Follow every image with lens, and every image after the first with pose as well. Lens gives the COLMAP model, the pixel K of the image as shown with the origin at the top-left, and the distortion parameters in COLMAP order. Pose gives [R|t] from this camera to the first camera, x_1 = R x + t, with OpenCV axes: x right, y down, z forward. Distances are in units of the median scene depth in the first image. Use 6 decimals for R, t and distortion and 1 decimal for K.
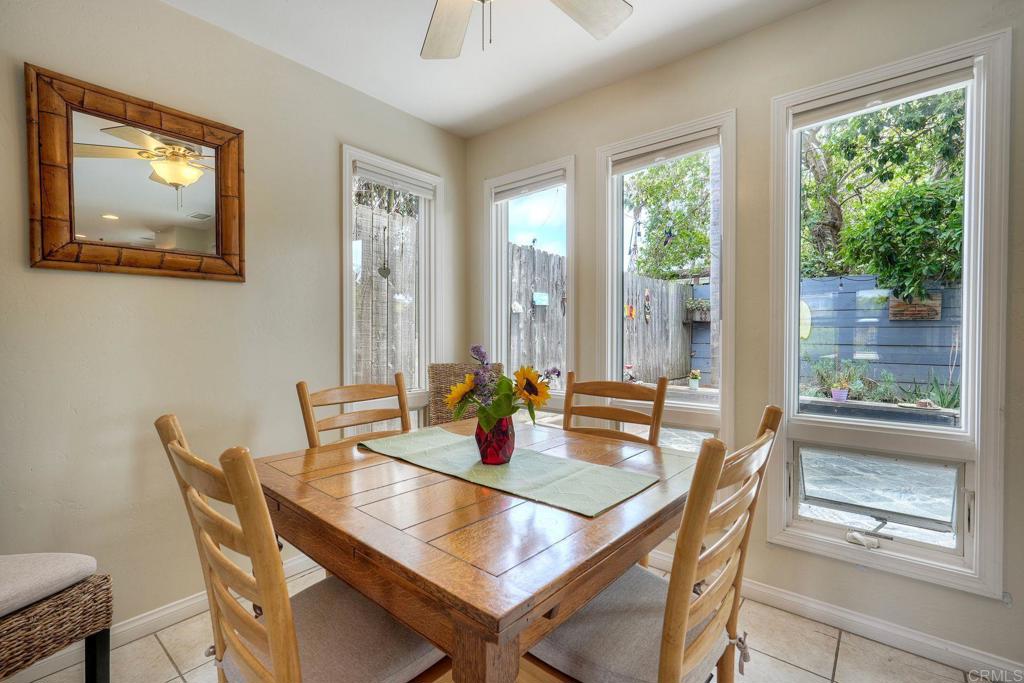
lens RADIAL K [[464.8, 0, 524.6], [0, 464.8, 342.4], [0, 0, 1]] dist [-0.012592, 0.000021]
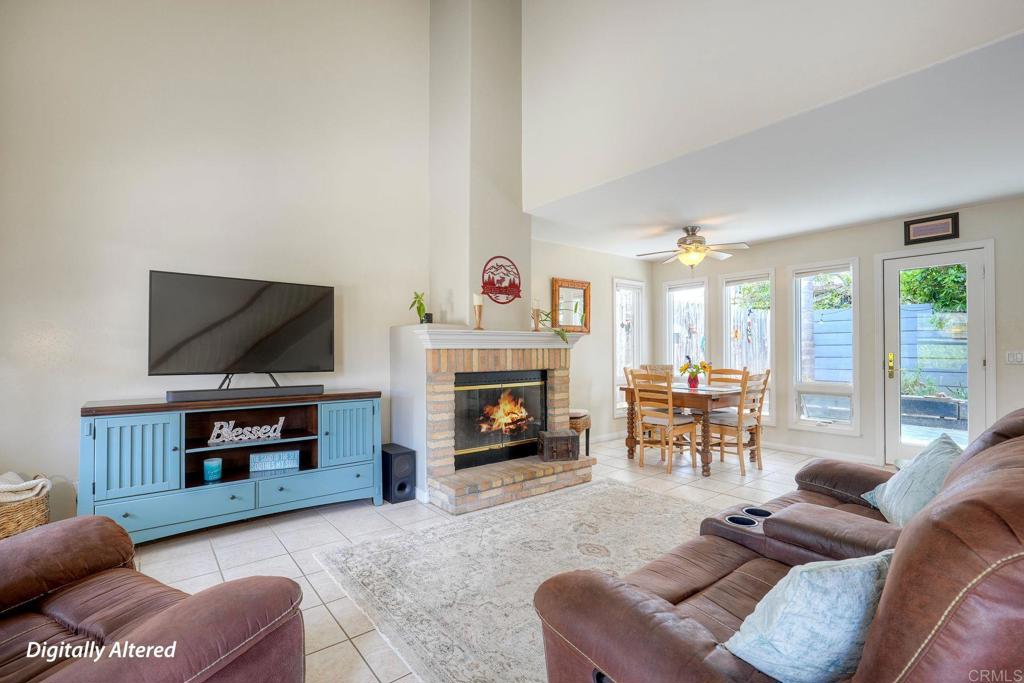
lens RADIAL K [[464.8, 0, 524.6], [0, 464.8, 342.4], [0, 0, 1]] dist [-0.012592, 0.000021]
pose [[0.977649, -0.004548, -0.210197, -0.335357], [-0.001334, 0.999612, -0.027833, 0.001705], [0.210242, 0.027491, 0.977263, -1.624406]]
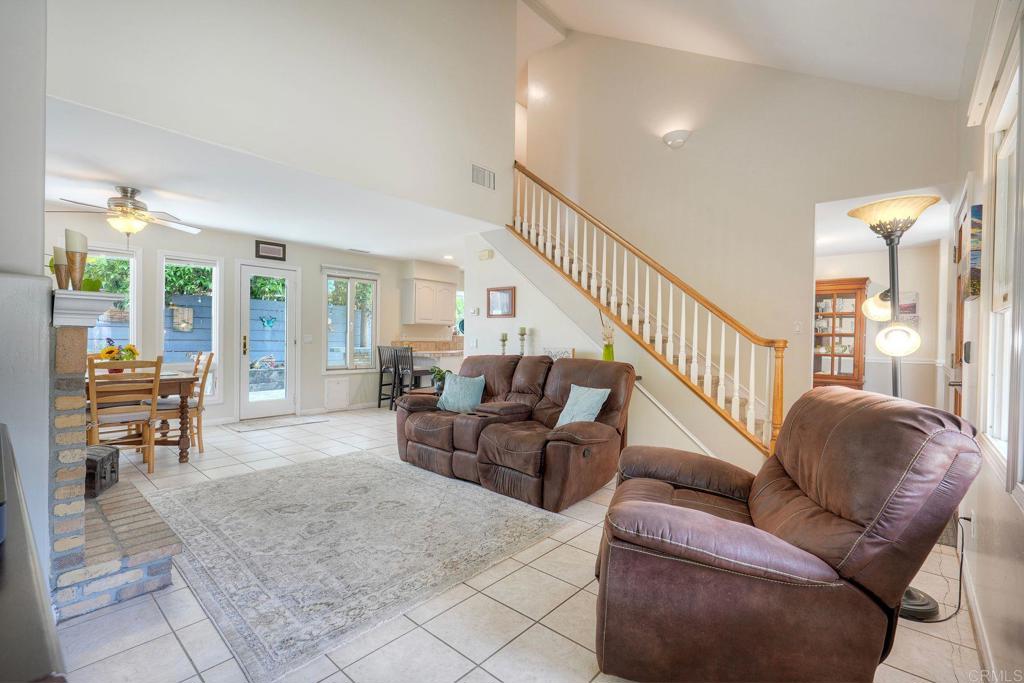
lens RADIAL K [[456.4, 0, 500.6], [0, 456.4, 341.9], [0, 0, 1]] dist [-0.001535, -0.000060]
pose [[0.061682, -0.007357, 0.998069, -1.672361], [-0.000710, 0.999972, 0.007415, 0.002079], [-0.998096, -0.001166, 0.061675, -0.992330]]
